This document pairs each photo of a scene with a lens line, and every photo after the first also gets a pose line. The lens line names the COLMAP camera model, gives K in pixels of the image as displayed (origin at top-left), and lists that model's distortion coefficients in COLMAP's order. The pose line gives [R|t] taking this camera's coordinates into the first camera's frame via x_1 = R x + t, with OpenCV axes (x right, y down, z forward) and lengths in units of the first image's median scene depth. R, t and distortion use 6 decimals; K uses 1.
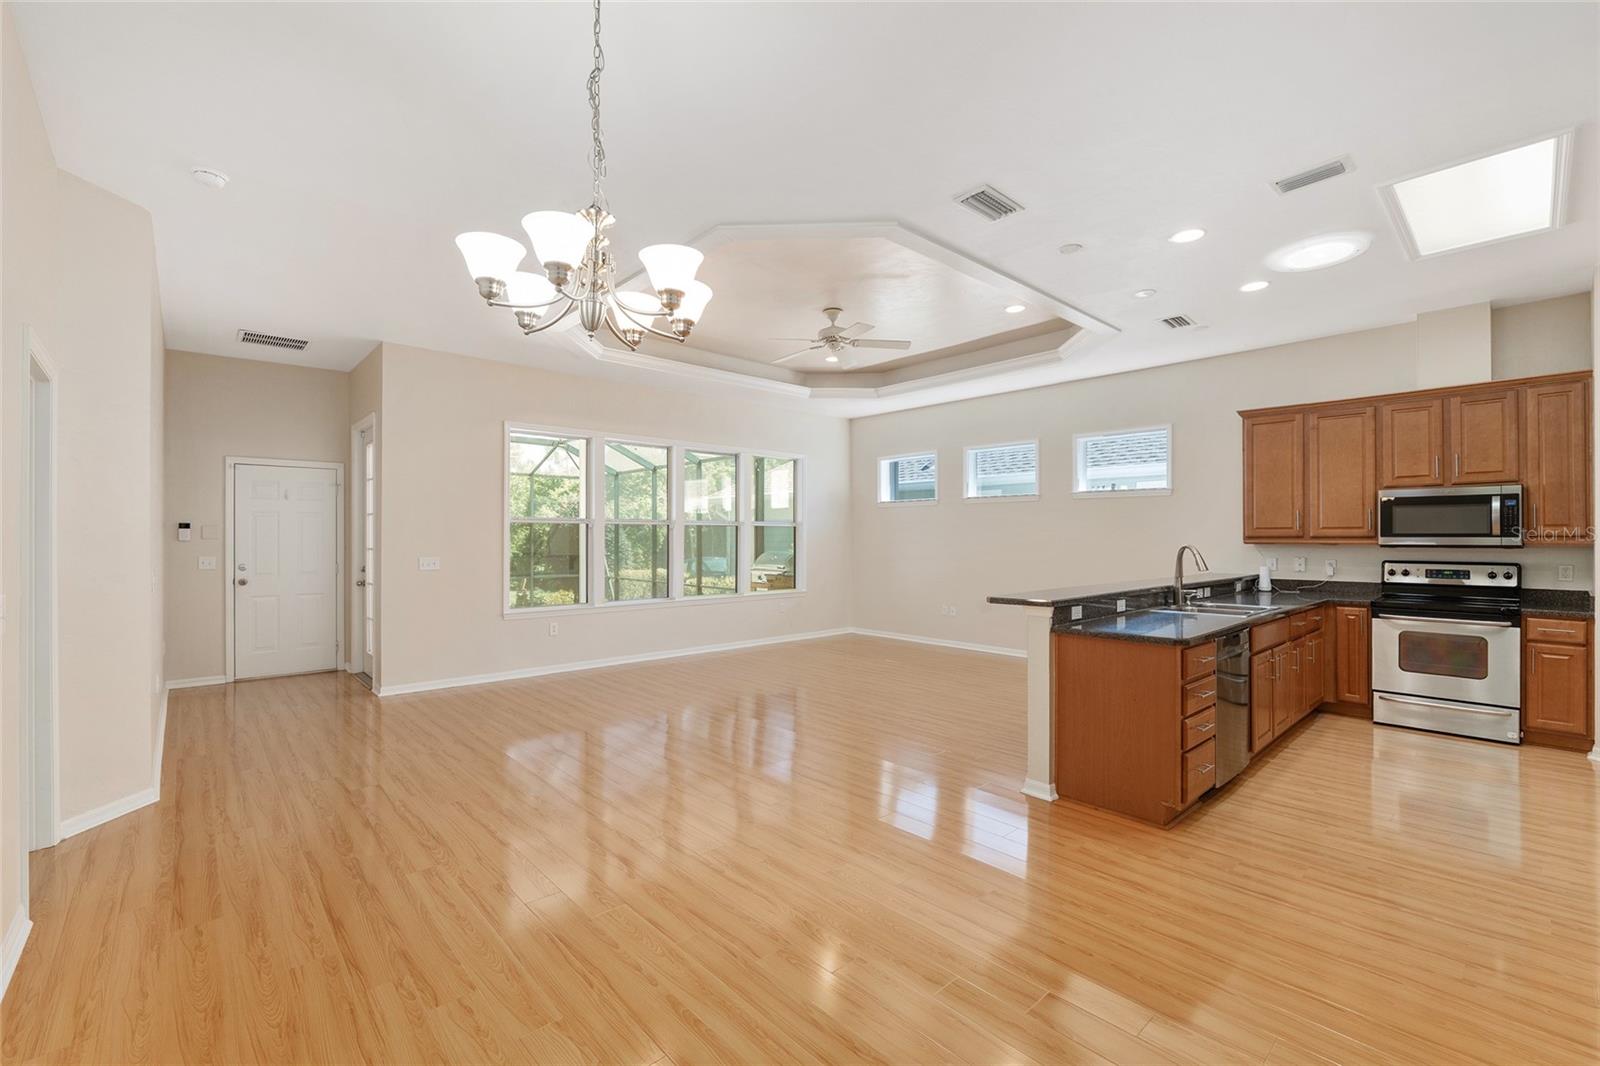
lens RADIAL K [[681.2, 0, 795.6], [0, 681.2, 534.3], [0, 0, 1]] dist [-0.005625, -0.000498]
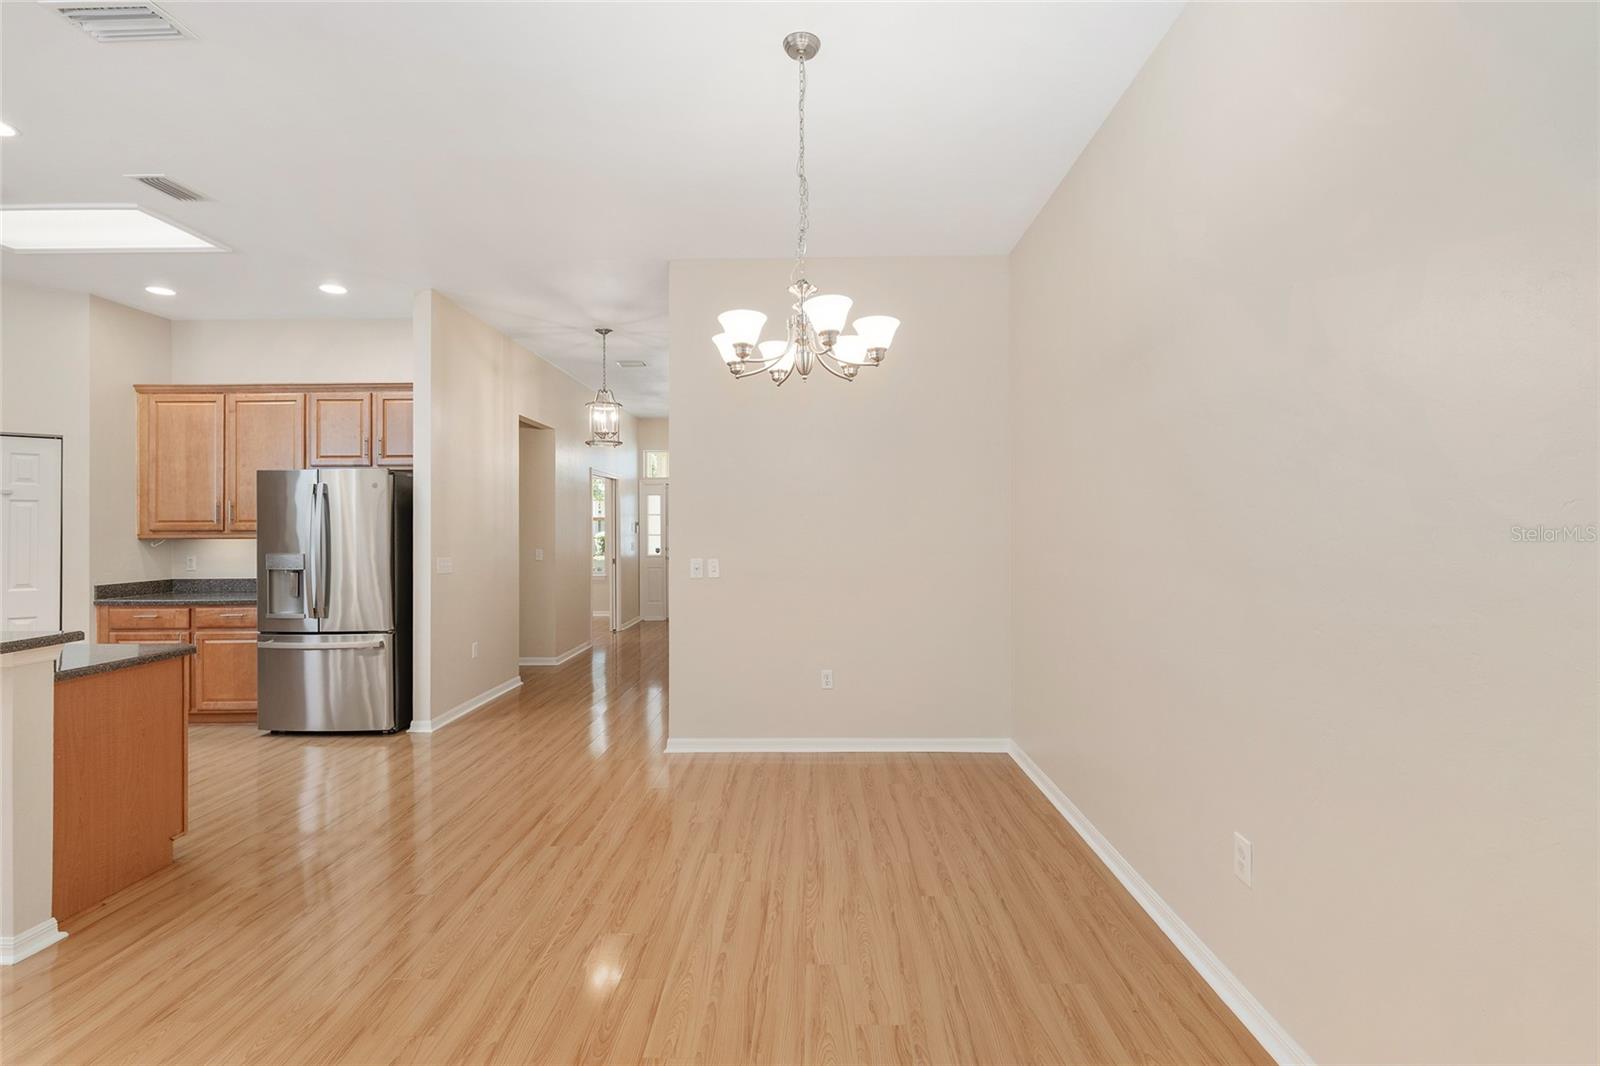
lens RADIAL K [[745.4, 0, 799.0], [0, 745.4, 520.3], [0, 0, 1]] dist [0.000027, -0.000227]
pose [[-0.729840, 0.010714, 0.683534, -0.430953], [0.002311, 0.999910, -0.013206, -0.000137], [-0.683614, -0.008058, -0.729799, 0.697892]]
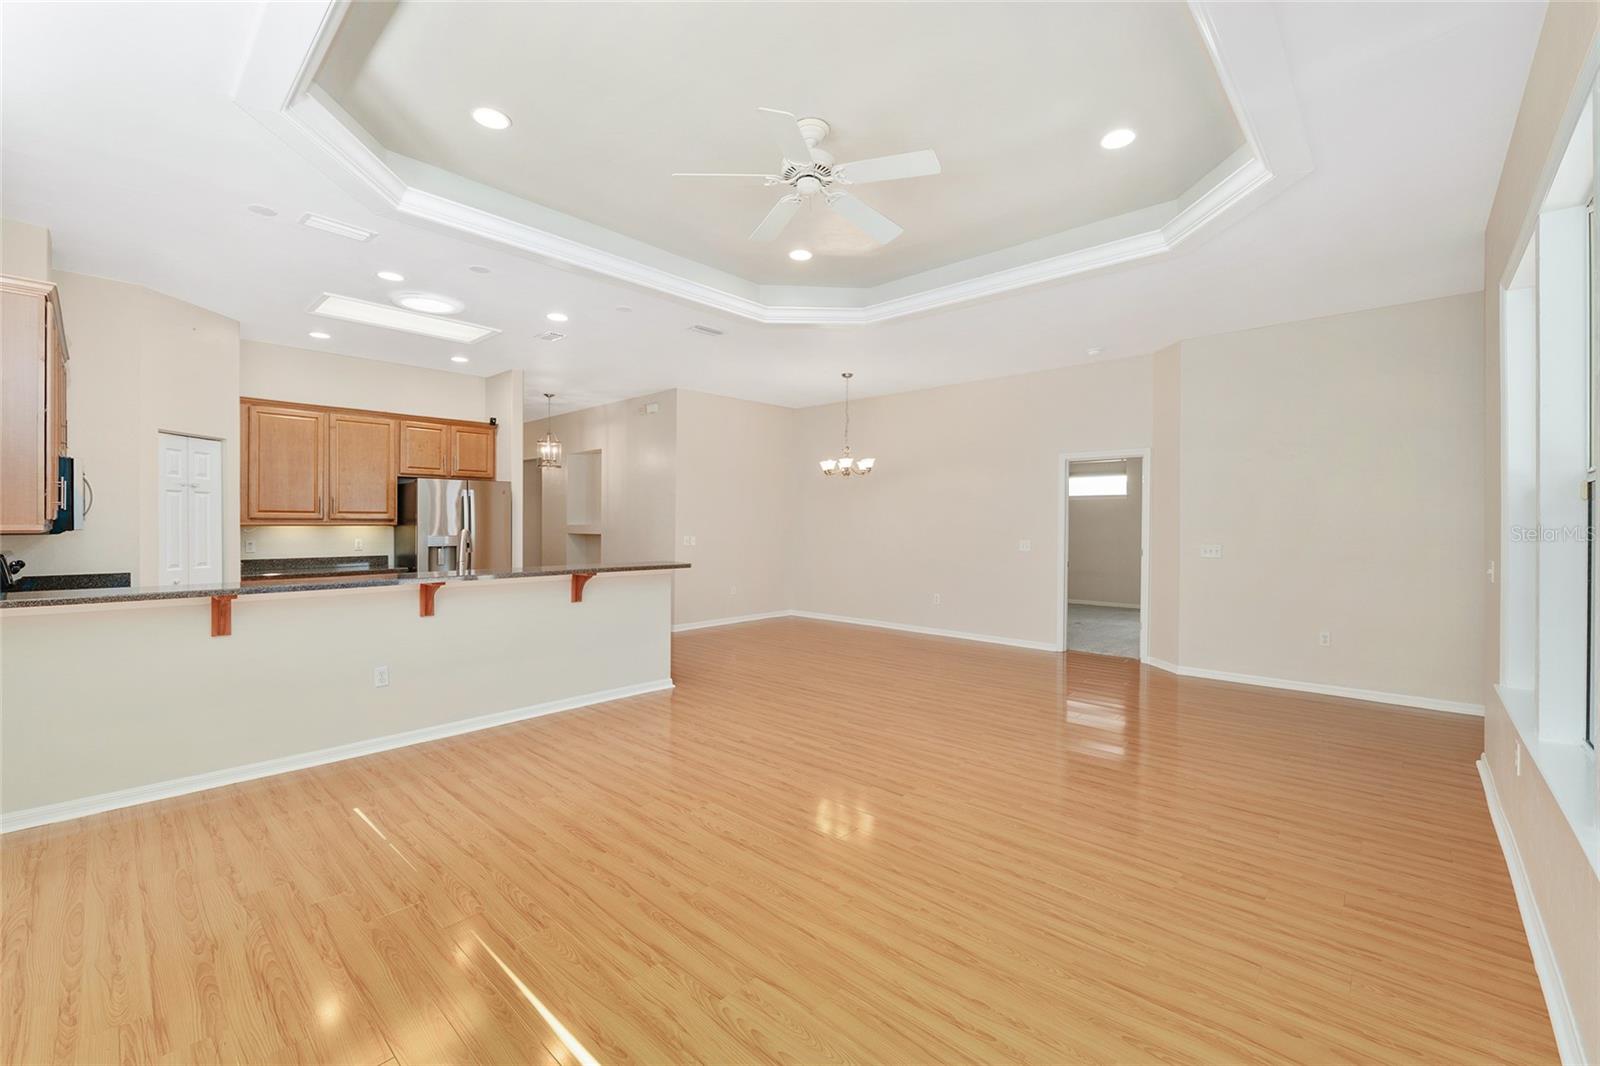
lens RADIAL K [[660.1, 0, 801.3], [0, 660.1, 524.9], [0, 0, 1]] dist [-0.000786, -0.000056]
pose [[-0.996072, -0.004178, -0.088451, 0.124025], [-0.003946, 0.999988, -0.002796, 0.008392], [0.088461, -0.002436, -0.996077, 1.746672]]
